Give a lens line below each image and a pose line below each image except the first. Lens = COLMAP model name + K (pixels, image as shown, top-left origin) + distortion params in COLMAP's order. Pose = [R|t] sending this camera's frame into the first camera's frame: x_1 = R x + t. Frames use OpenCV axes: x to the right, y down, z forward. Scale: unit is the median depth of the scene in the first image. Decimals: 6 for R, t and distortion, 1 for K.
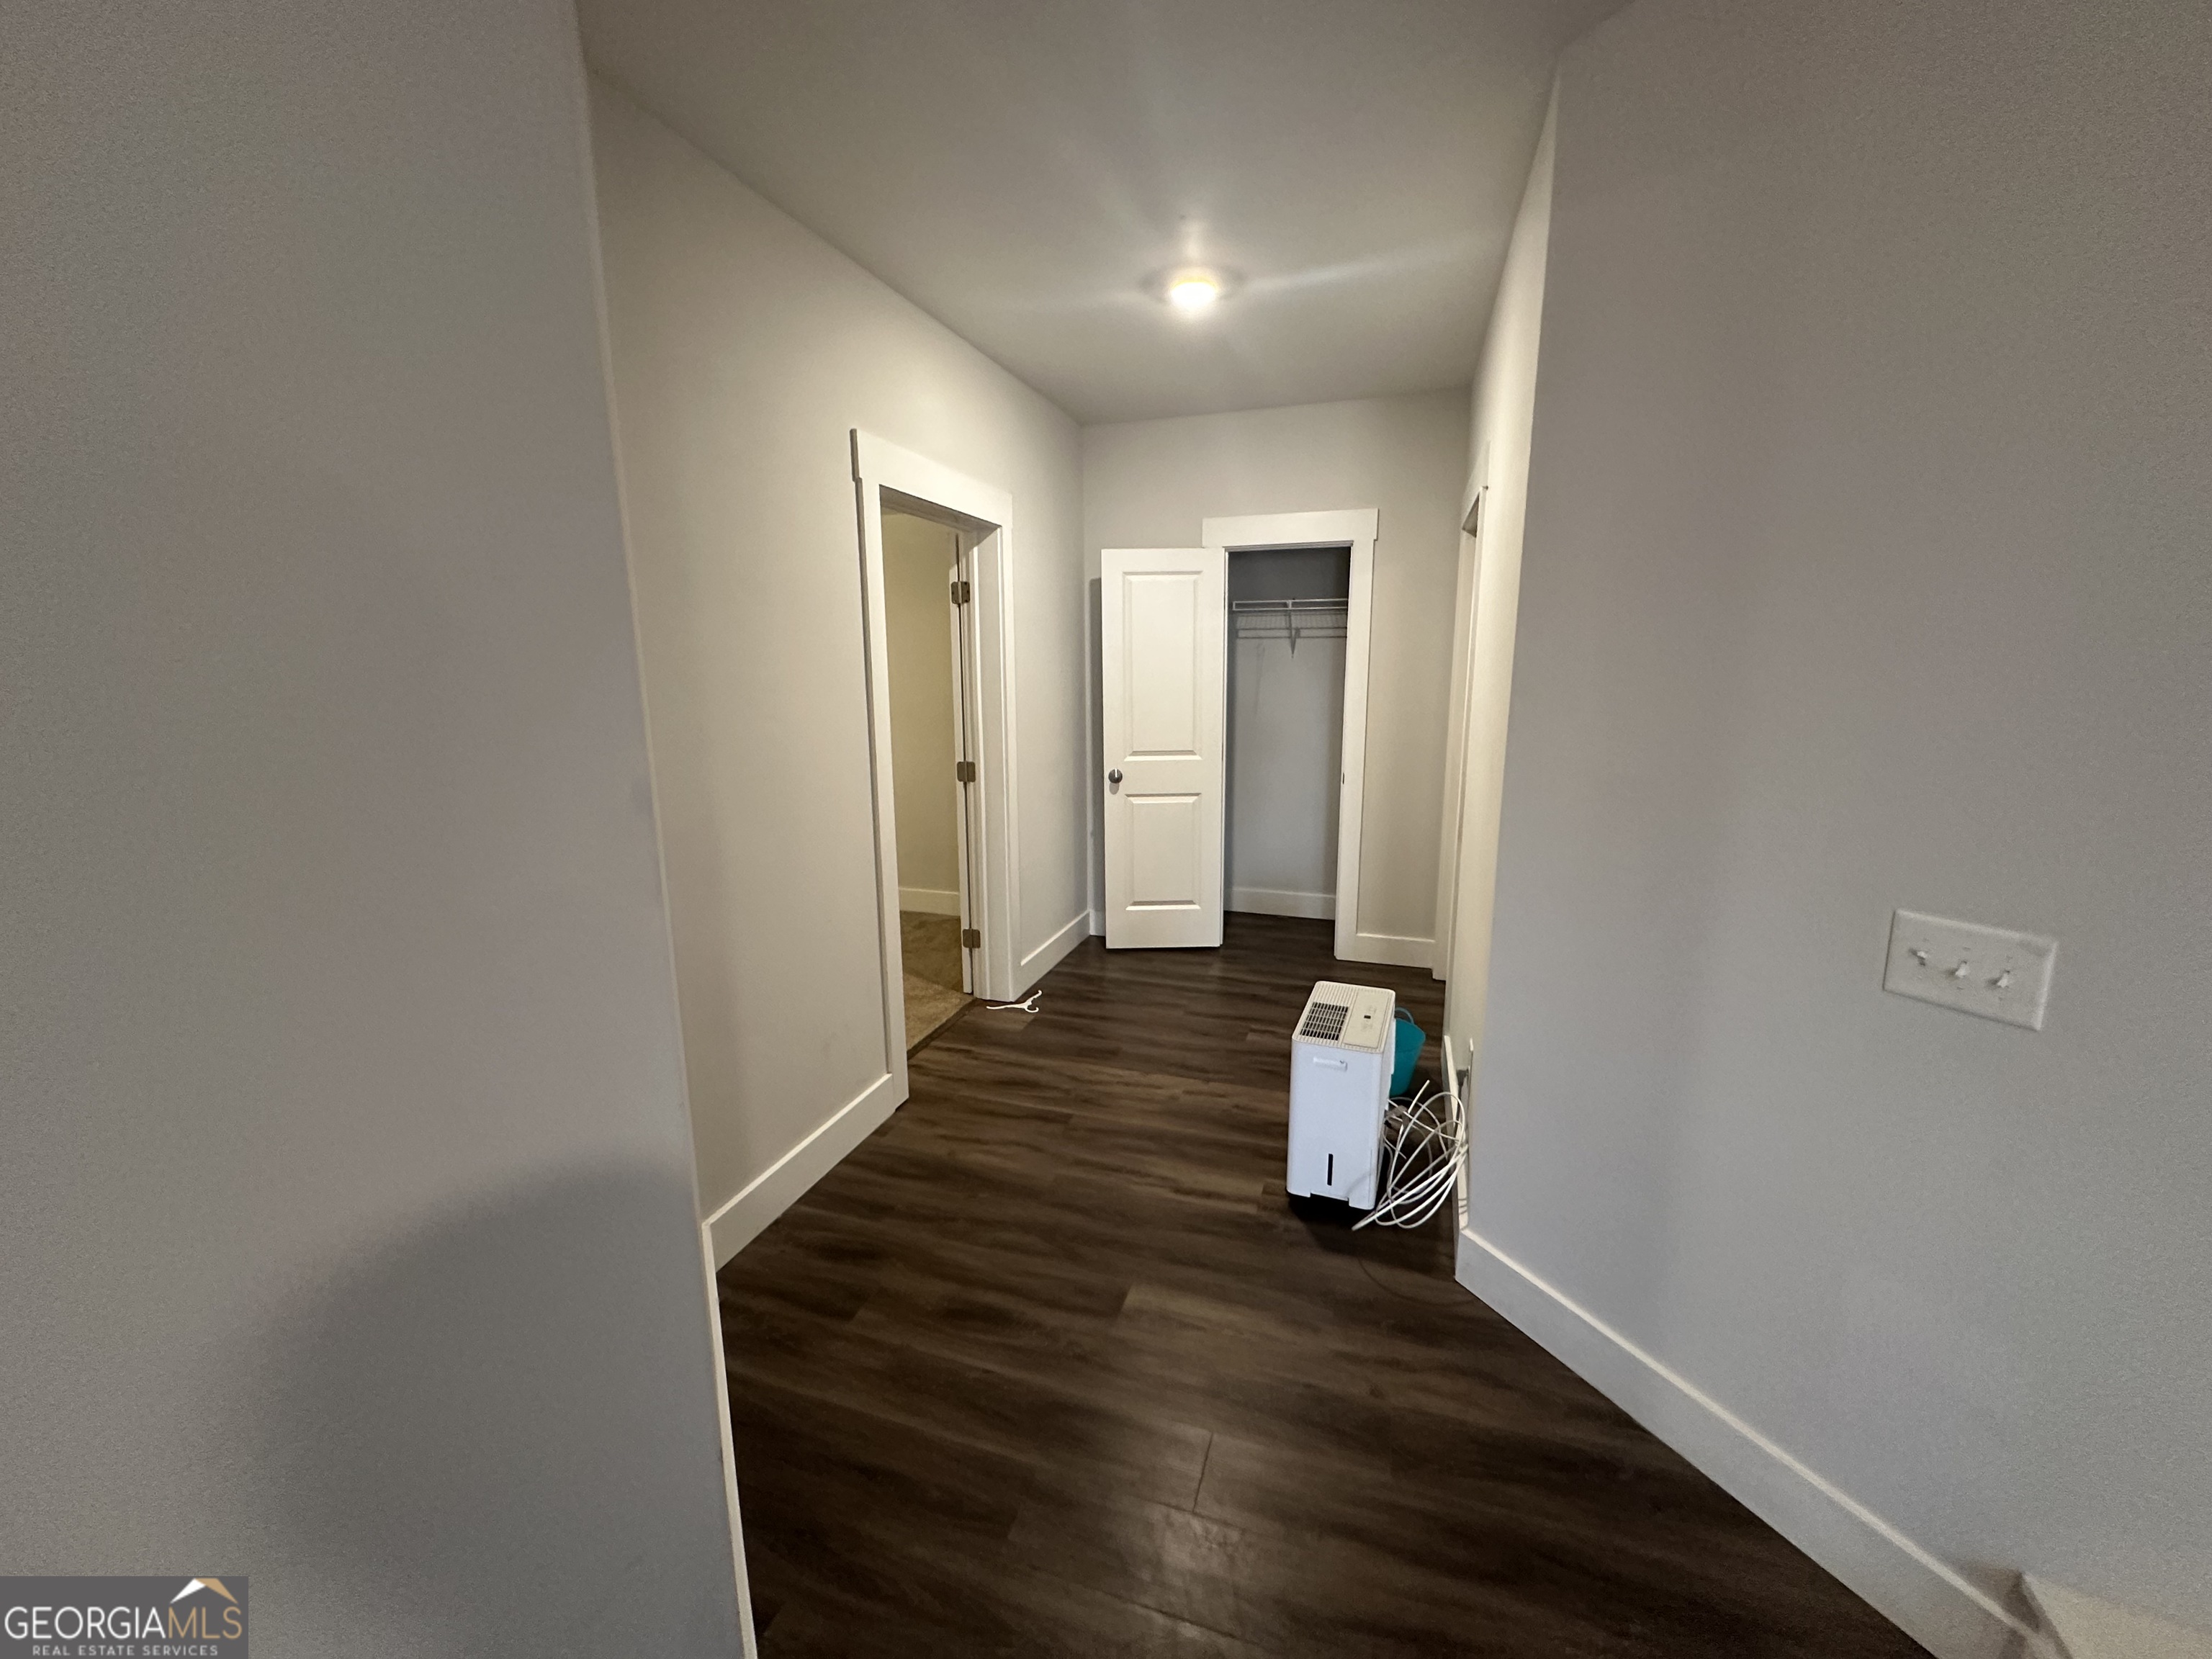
lens RADIAL K [[882.5, 0, 1106.0], [0, 882.5, 829.5], [0, 0, 1]] dist [-0.000768, 0.000097]
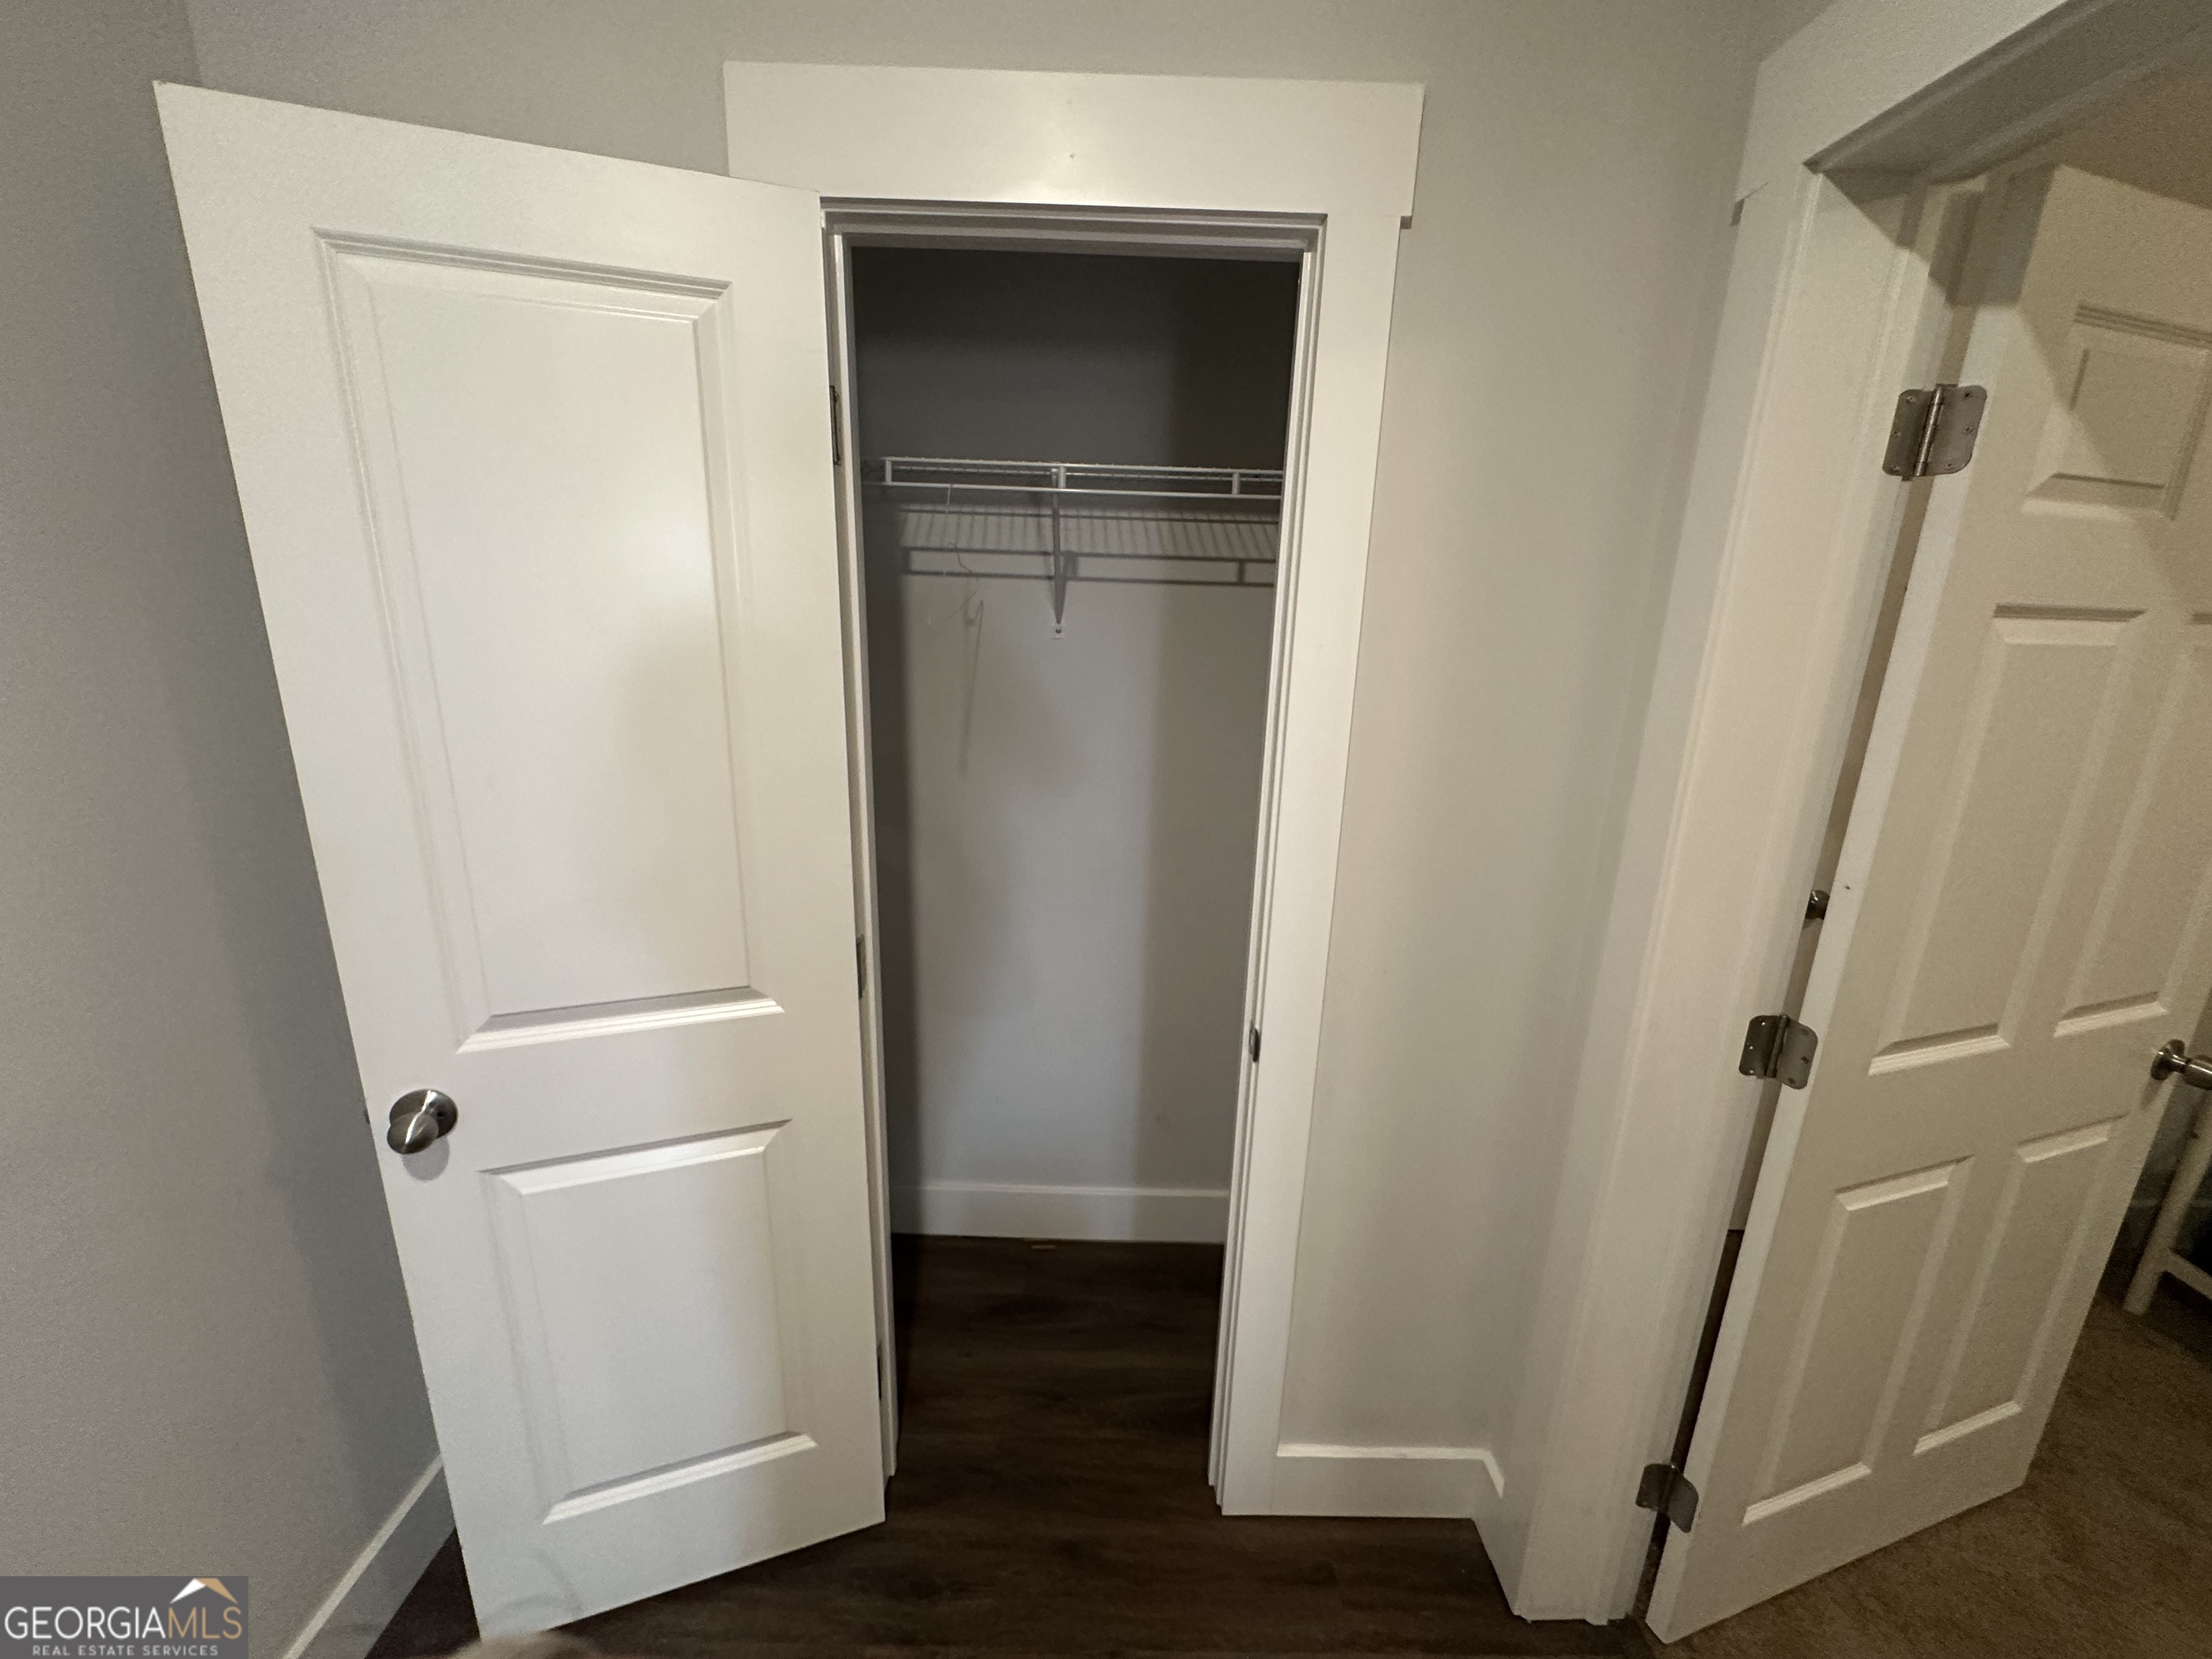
lens RADIAL K [[882.5, 0, 1106.0], [0, 882.5, 829.5], [0, 0, 1]] dist [-0.000768, 0.000097]
pose [[0.946069, -0.049799, 0.320114, 0.116643], [0.026124, 0.996624, 0.077833, -0.154969], [-0.322909, -0.065273, 0.944176, 0.701201]]
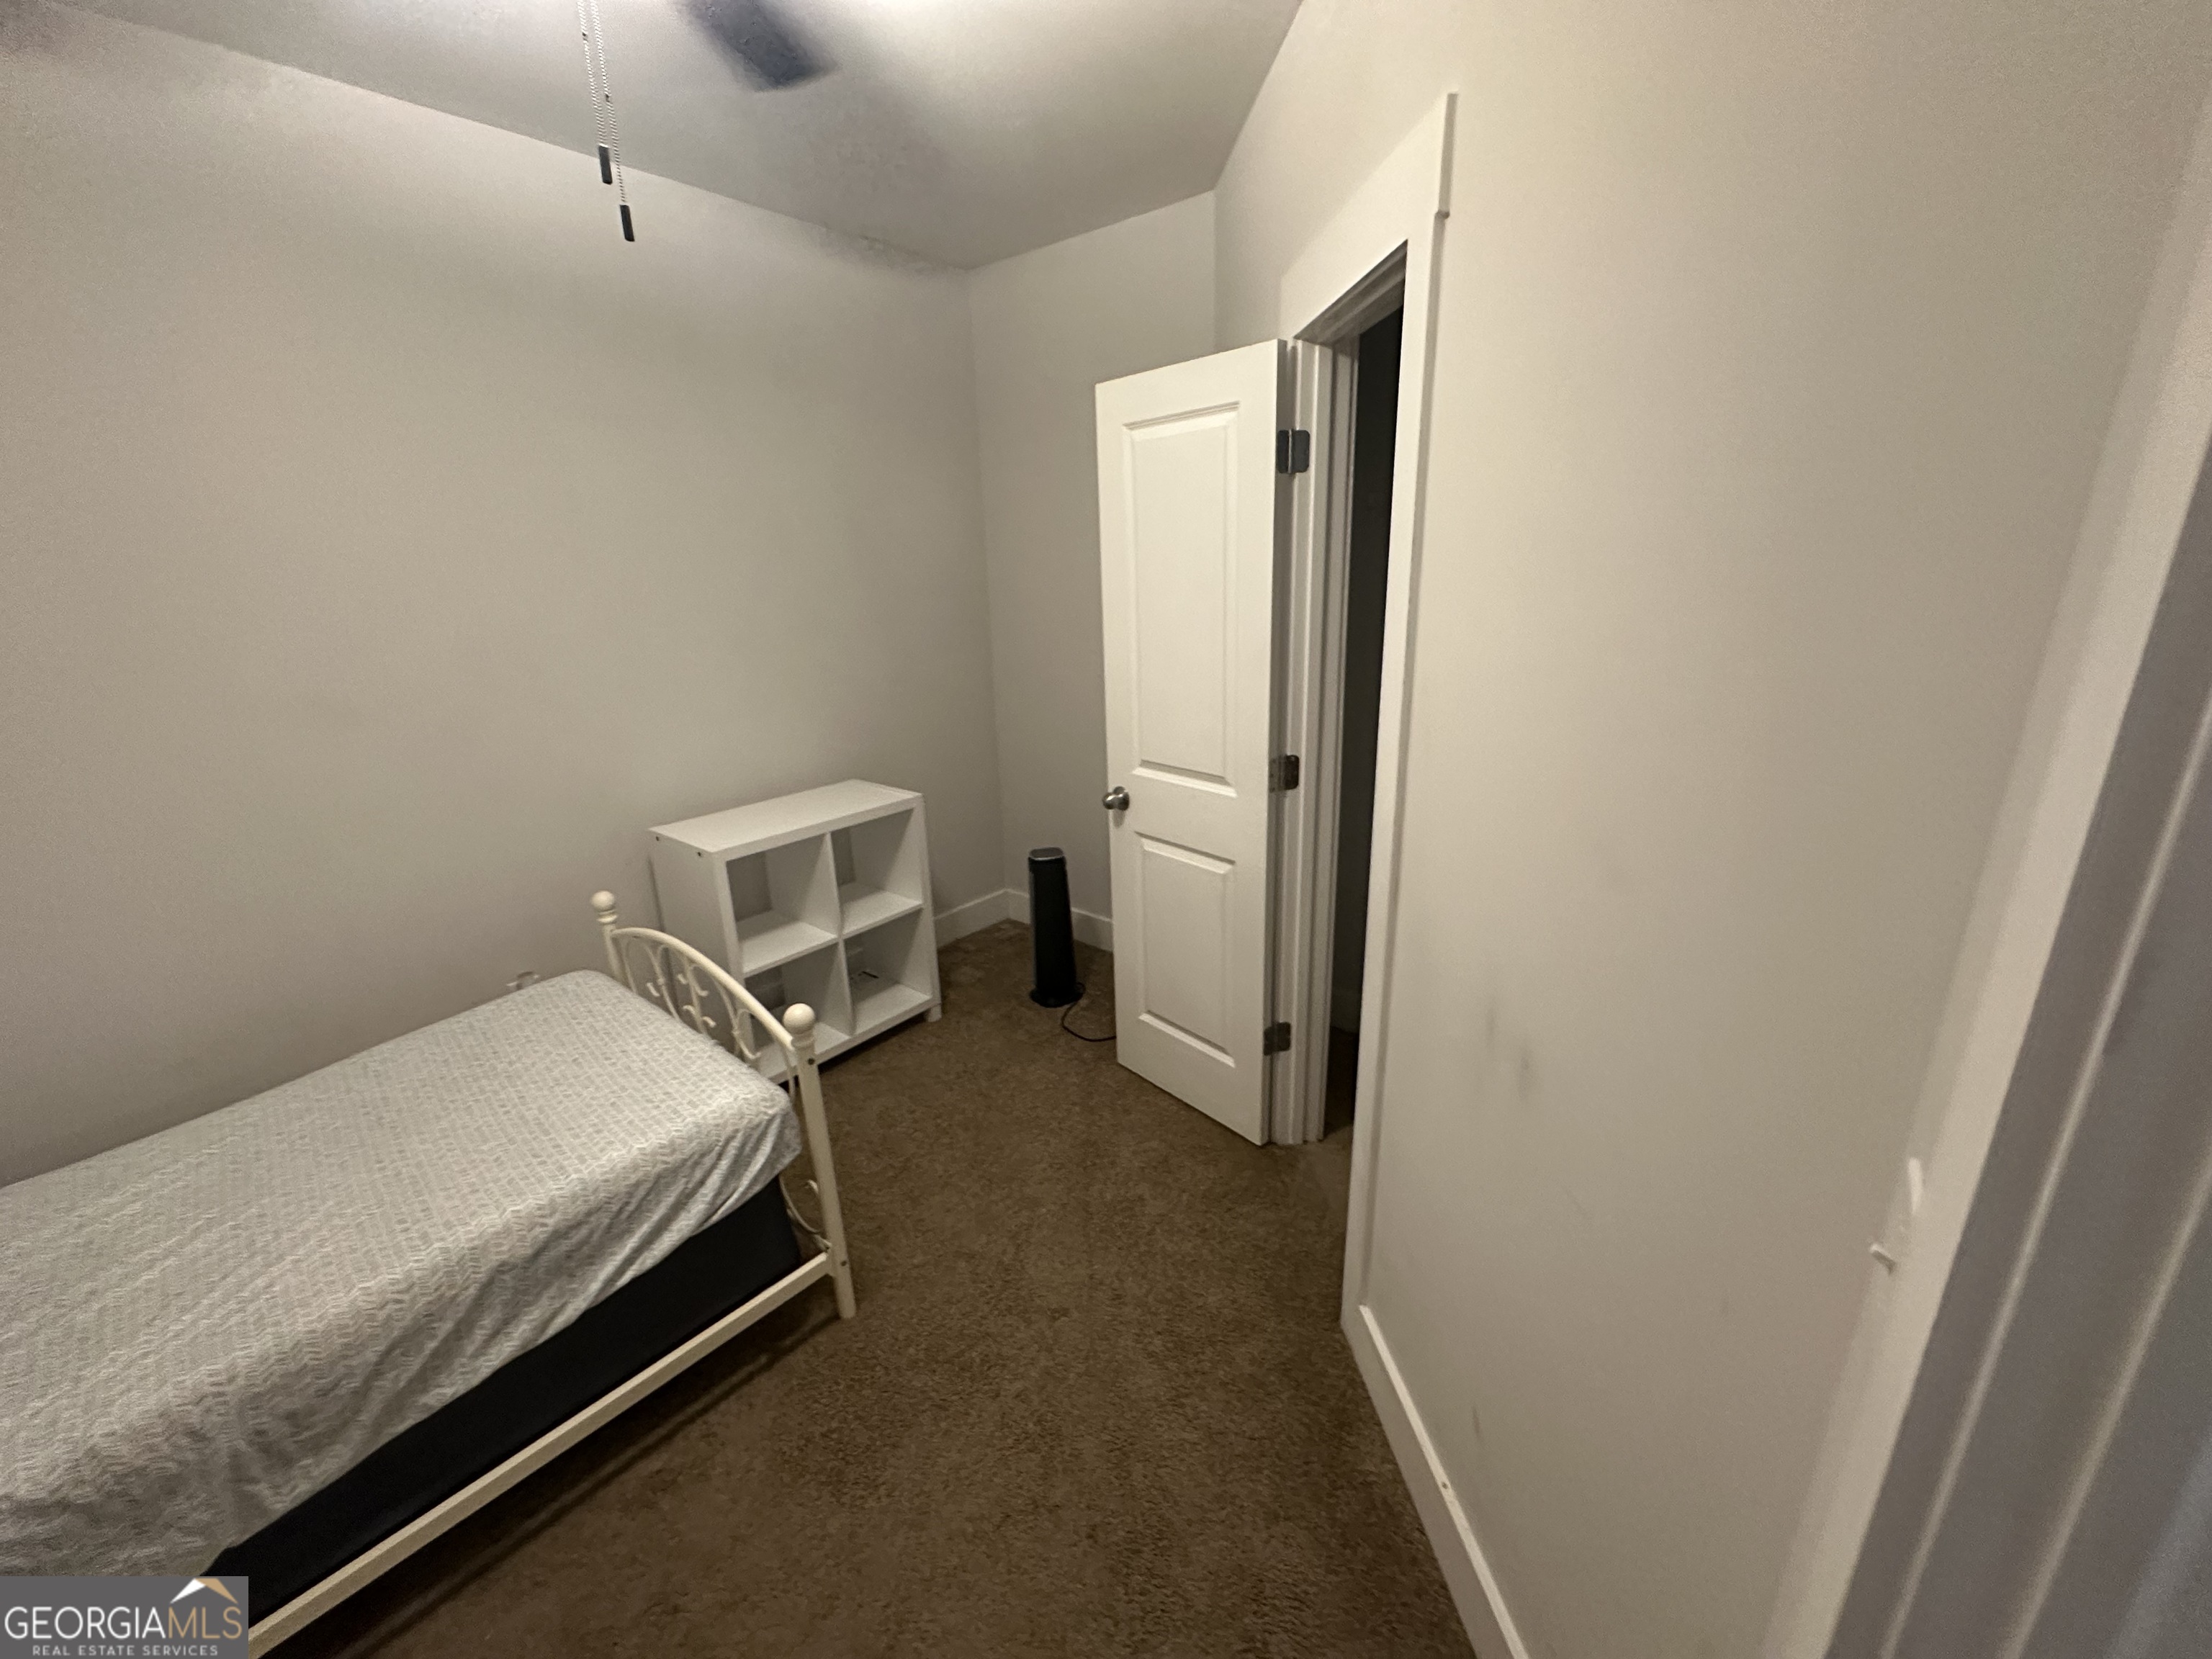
lens RADIAL K [[882.5, 0, 1106.0], [0, 882.5, 829.5], [0, 0, 1]] dist [-0.000768, 0.000097]
pose [[0.646020, 0.215895, -0.732153, 0.429186], [-0.111583, 0.975574, 0.189219, -0.147391], [0.755121, -0.040543, 0.654331, 0.608861]]
